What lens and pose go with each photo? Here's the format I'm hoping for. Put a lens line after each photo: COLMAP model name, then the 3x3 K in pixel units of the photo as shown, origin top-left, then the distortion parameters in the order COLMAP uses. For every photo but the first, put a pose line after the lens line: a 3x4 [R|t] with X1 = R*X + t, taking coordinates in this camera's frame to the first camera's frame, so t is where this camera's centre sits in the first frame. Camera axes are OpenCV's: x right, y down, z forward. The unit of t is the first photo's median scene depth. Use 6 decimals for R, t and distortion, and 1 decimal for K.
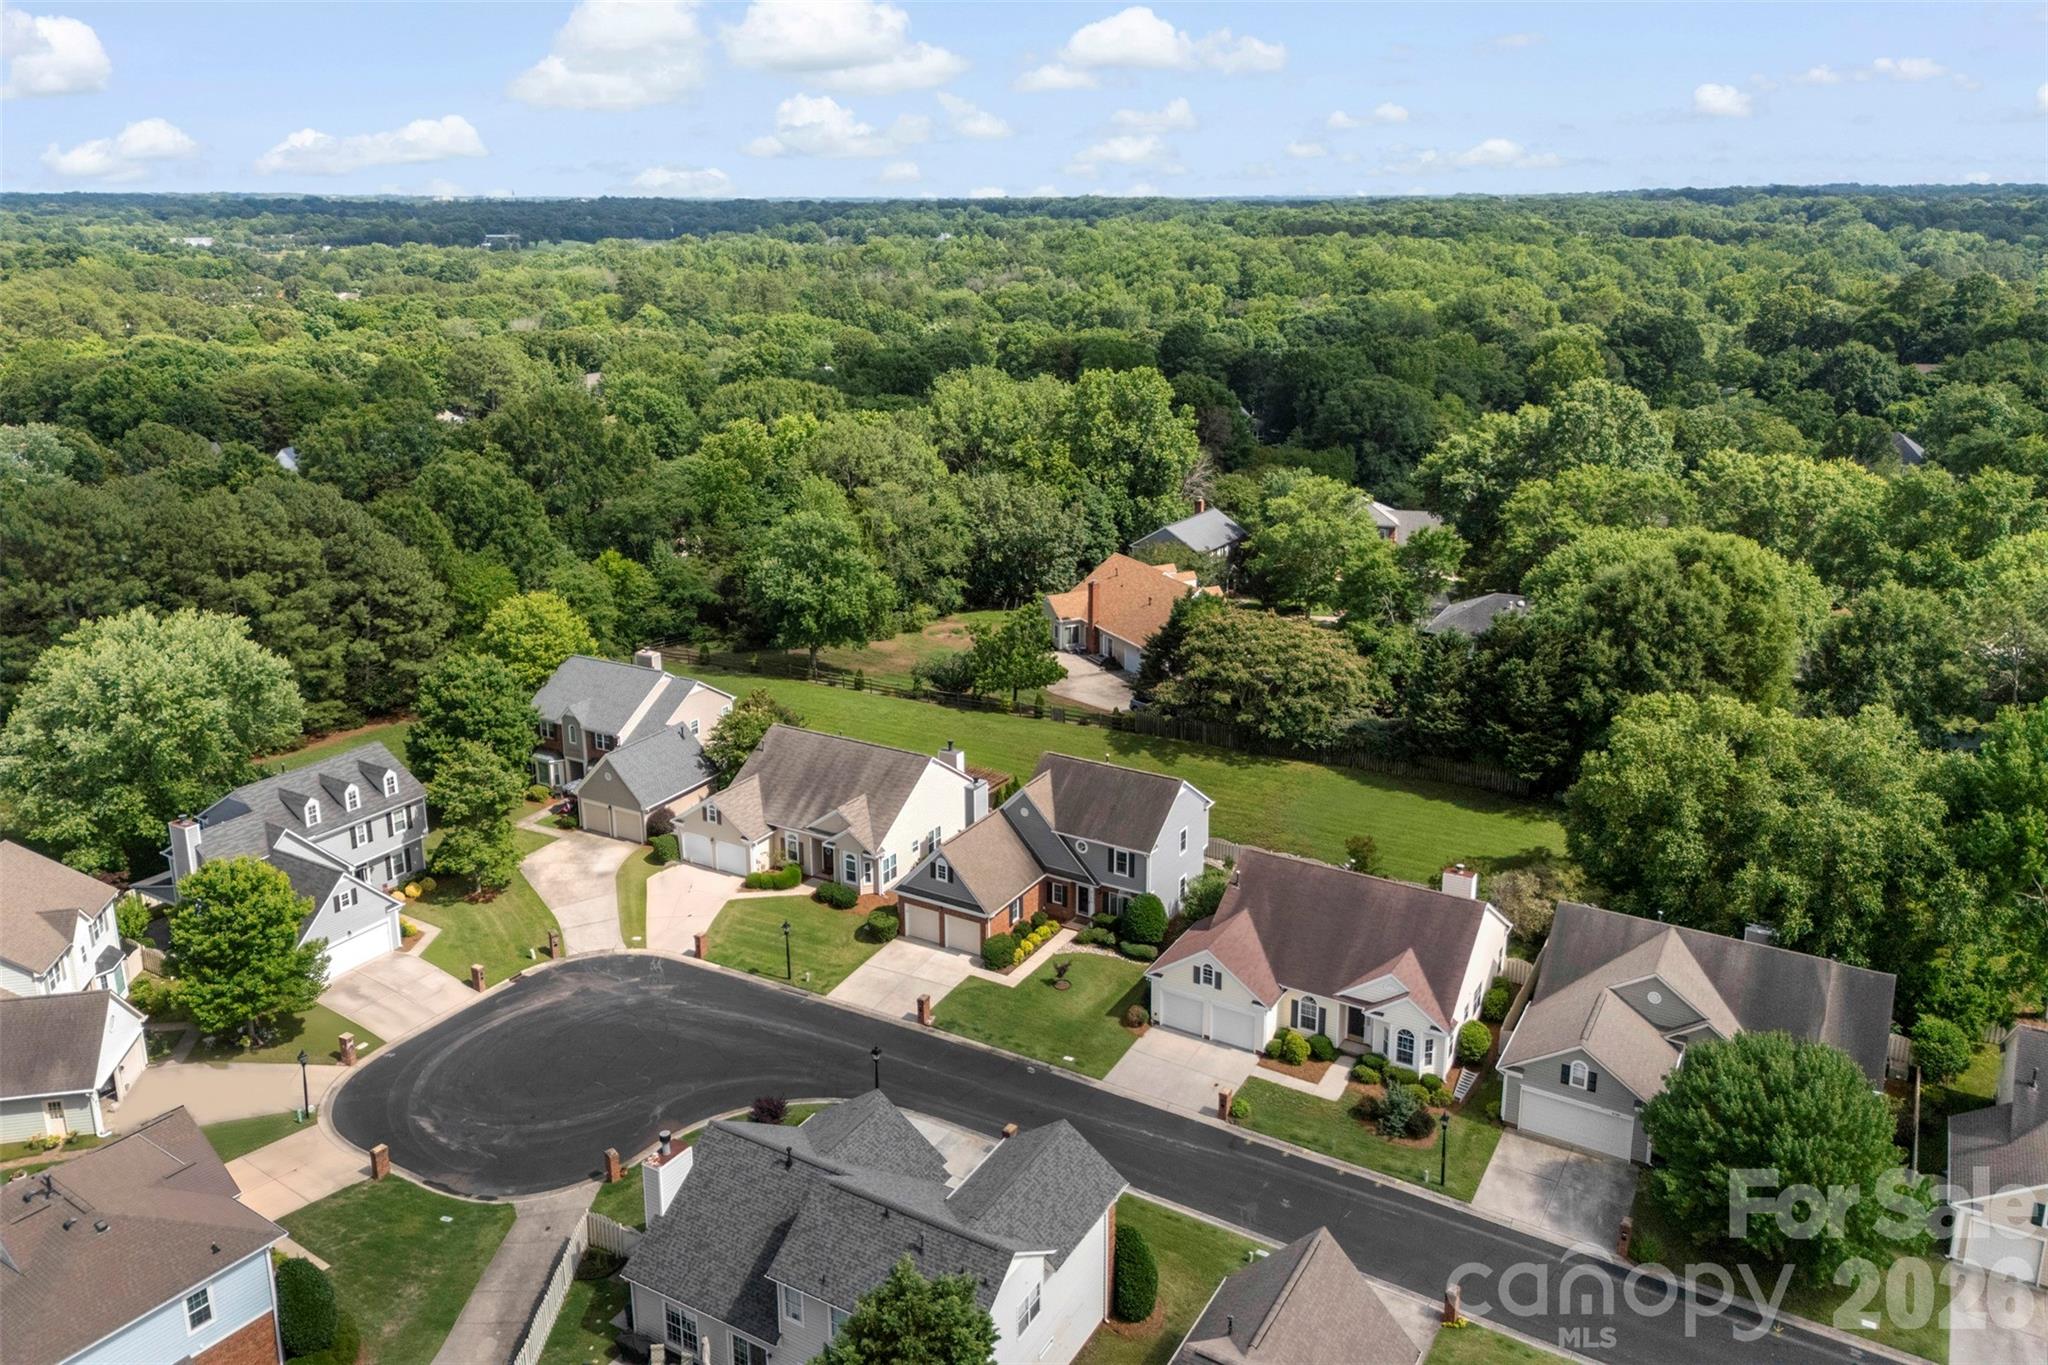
lens RADIAL K [[1514.2, 0, 1025.7], [0, 1514.2, 600.4], [0, 0, 1]] dist [0.117058, -0.153805]
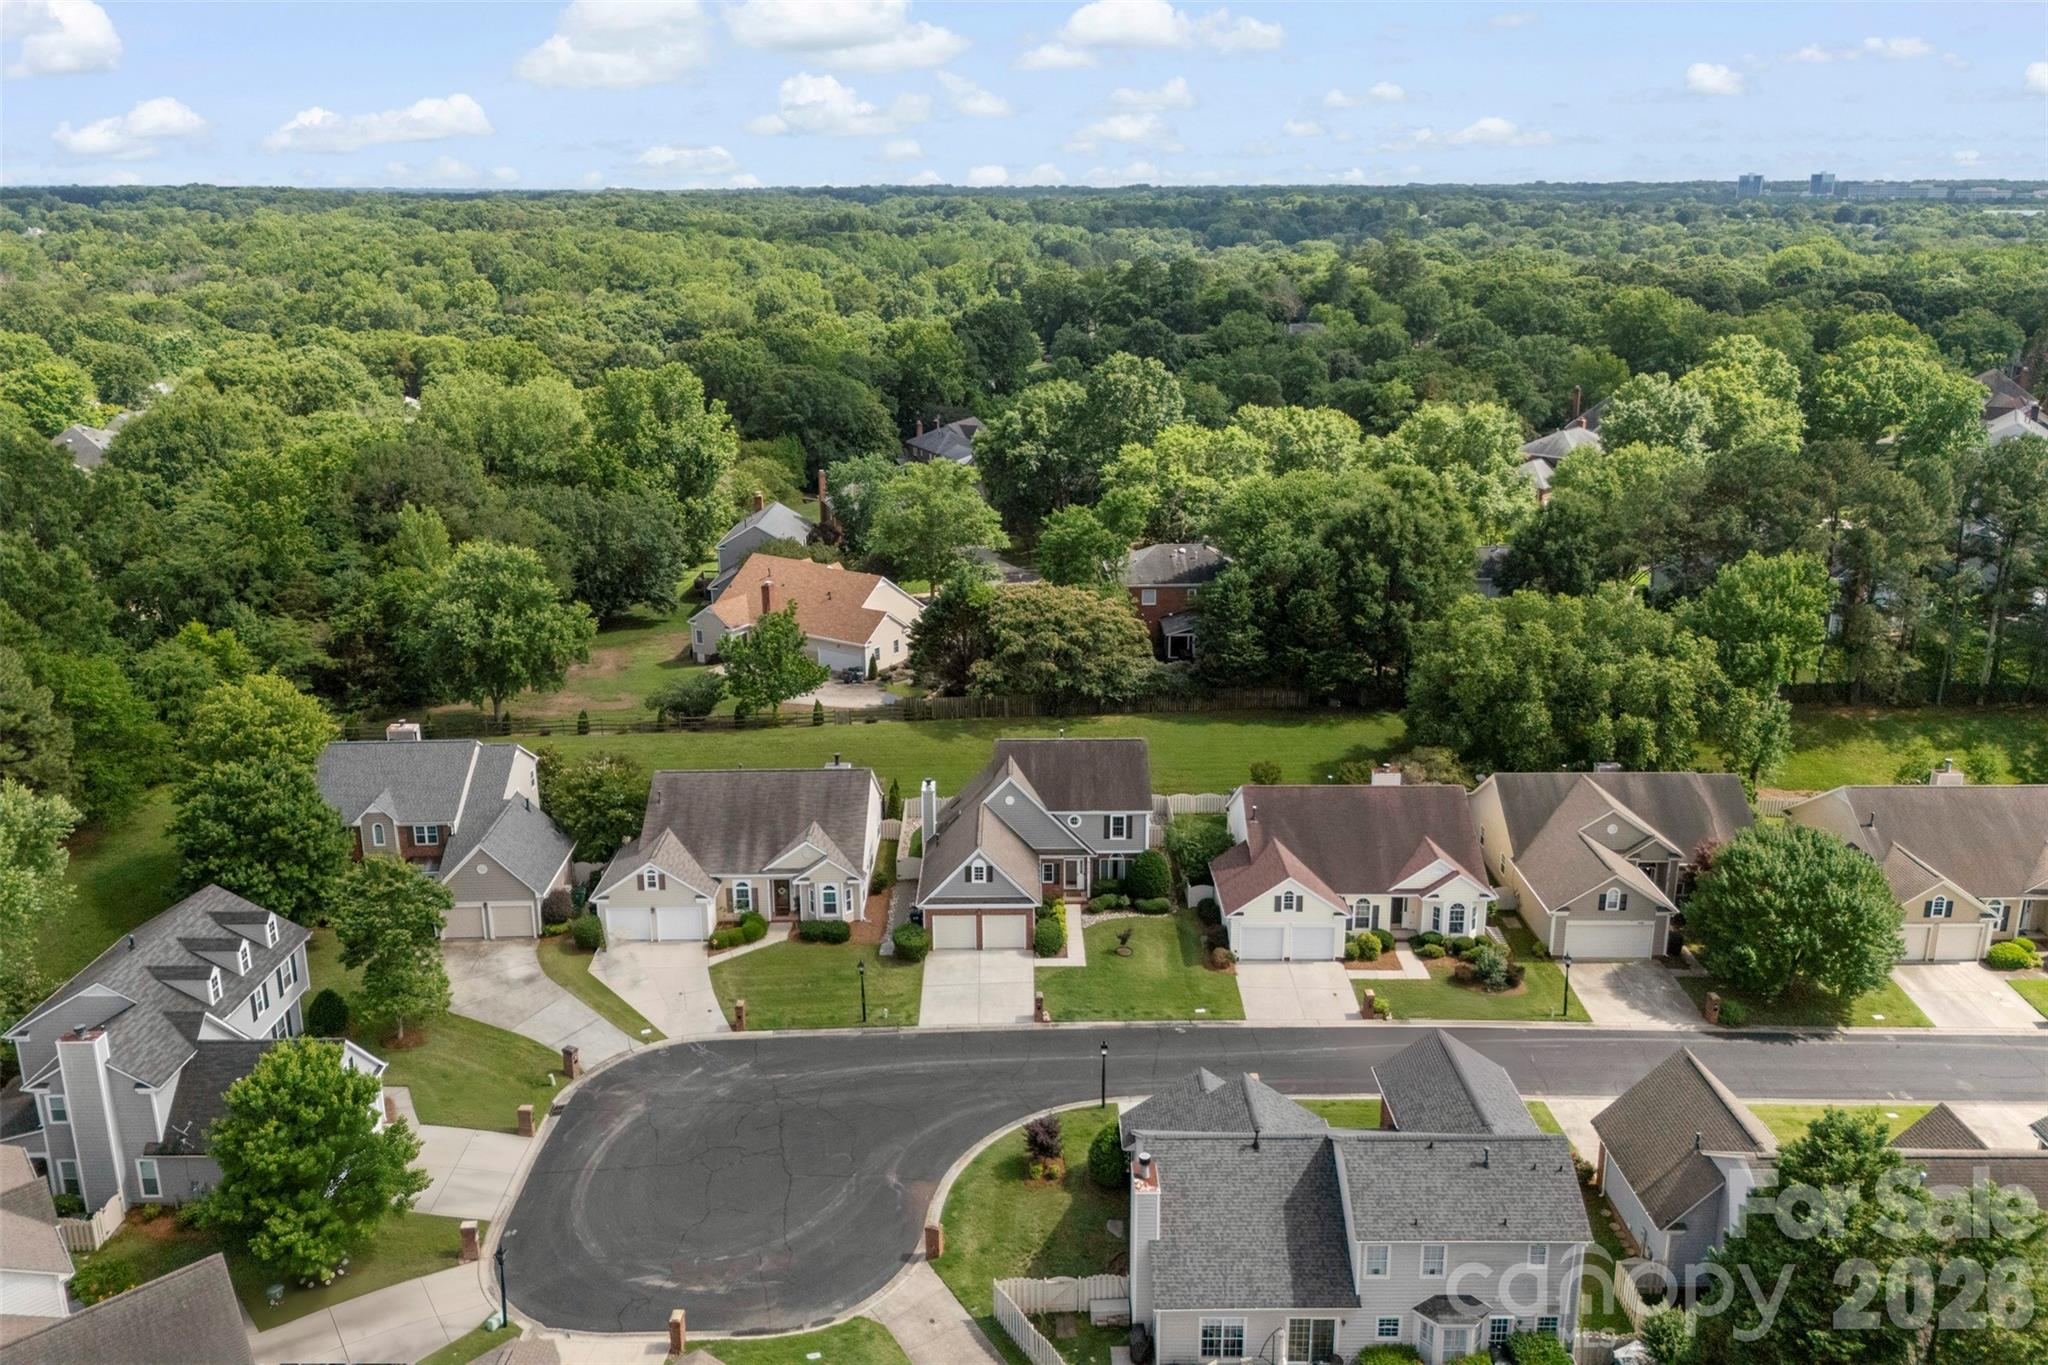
lens RADIAL K [[1514.2, 0, 1025.7], [0, 1514.2, 600.4], [0, 0, 1]] dist [0.117058, -0.153805]
pose [[0.855493, -0.133153, 0.500402, -0.483362], [0.131477, 0.990559, 0.038805, -0.028554], [-0.500845, 0.032594, 0.864923, 0.130864]]
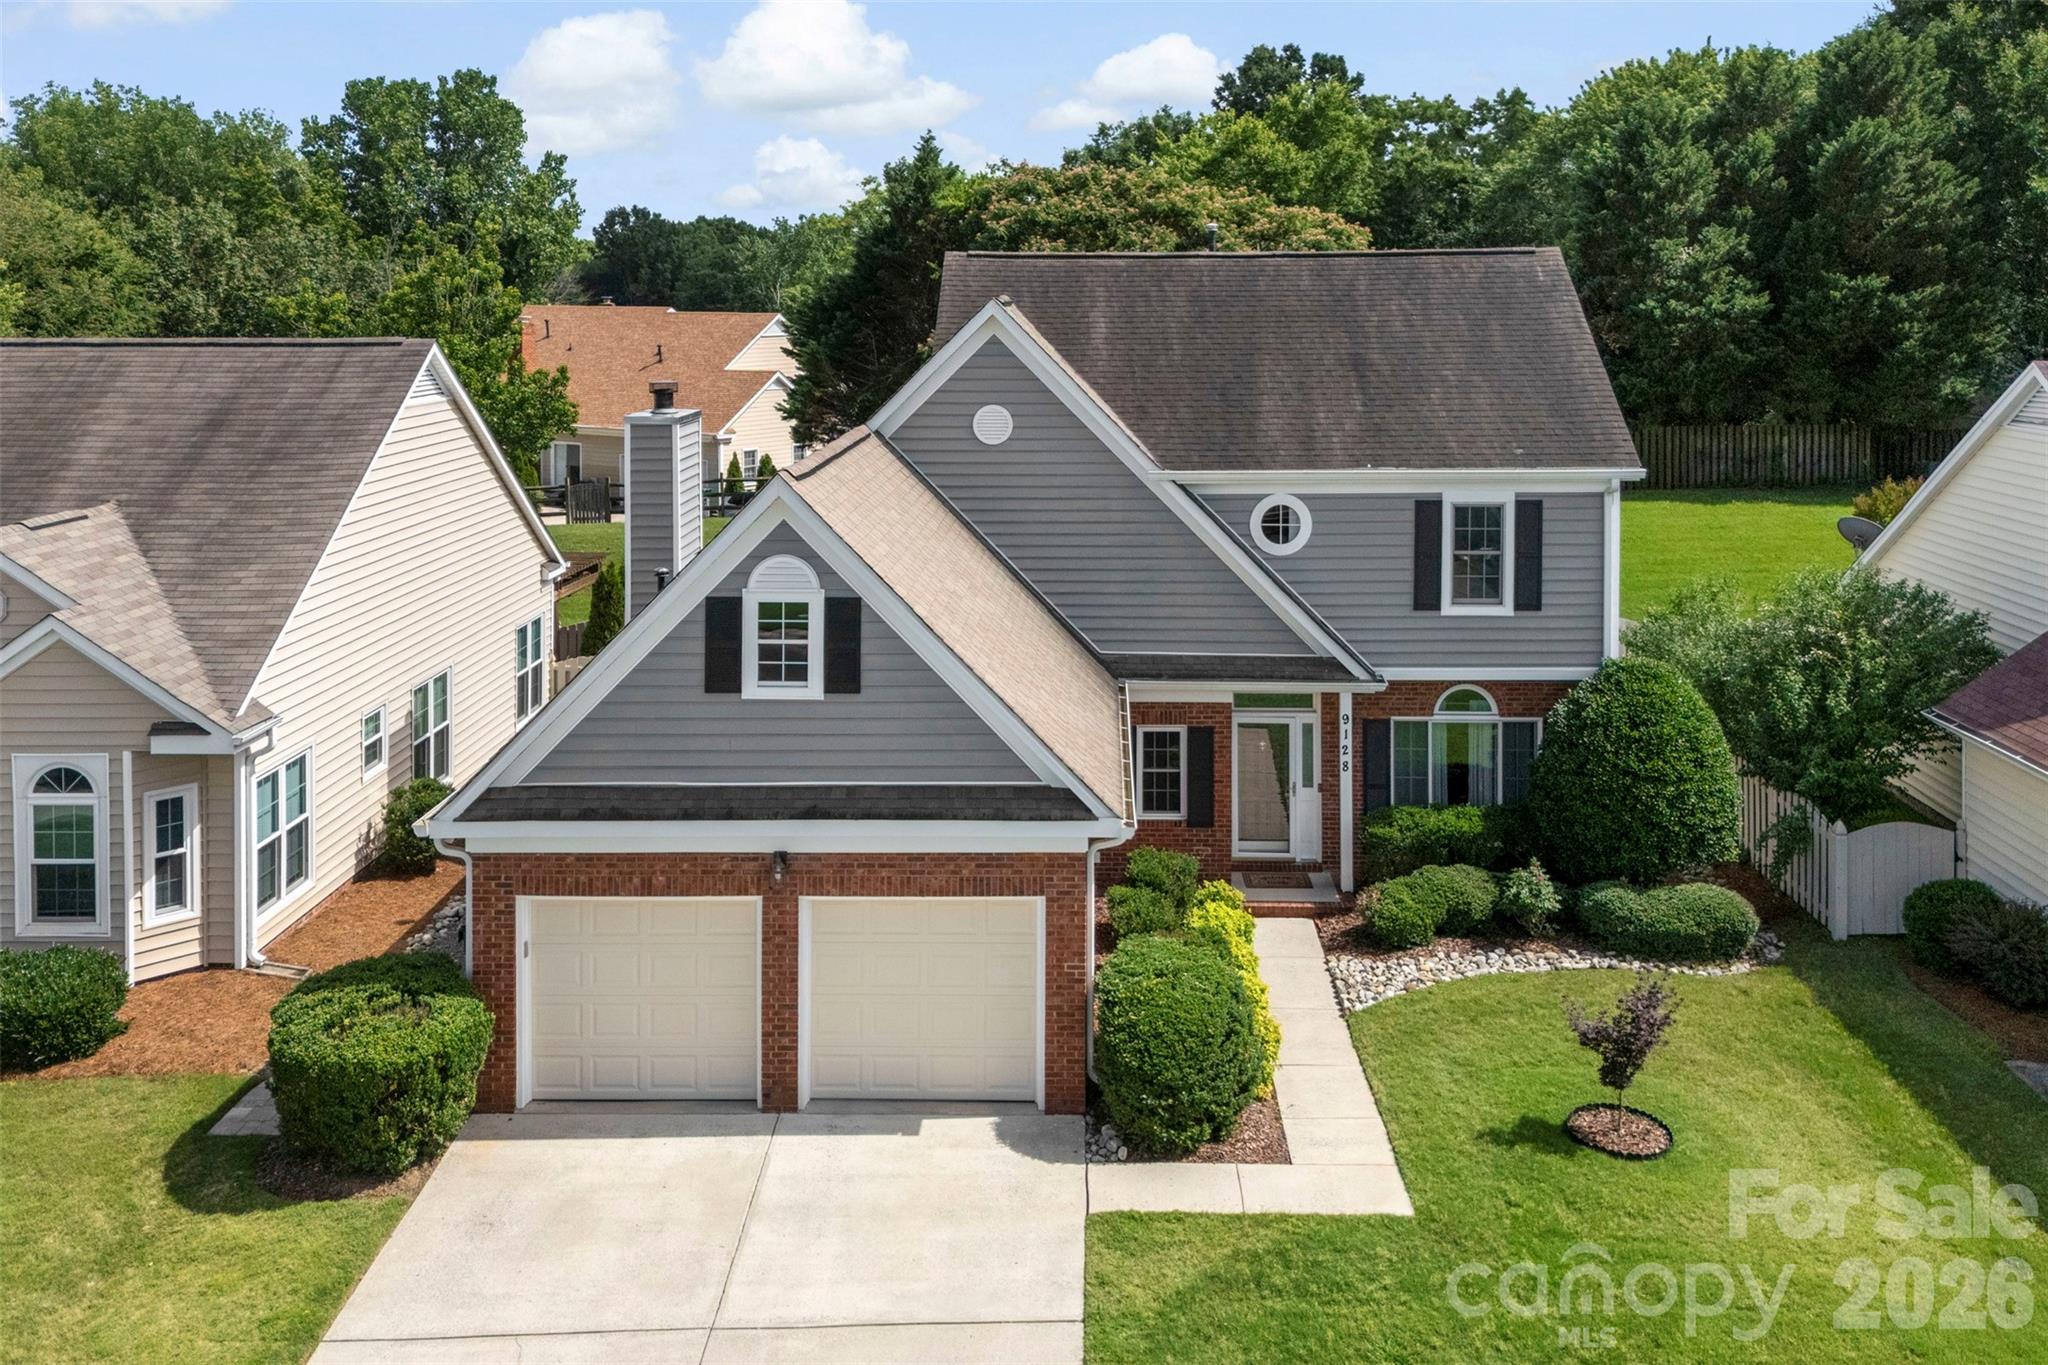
lens RADIAL K [[1804.7, 0, 1056.2], [0, 1804.7, 355.2], [0, 0, 1]] dist [0.087340, -0.099192]
pose [[0.870969, -0.016234, 0.491070, -0.125860], [0.122381, 0.975123, -0.184820, 0.184389], [-0.475853, 0.221070, 0.851289, 0.782852]]
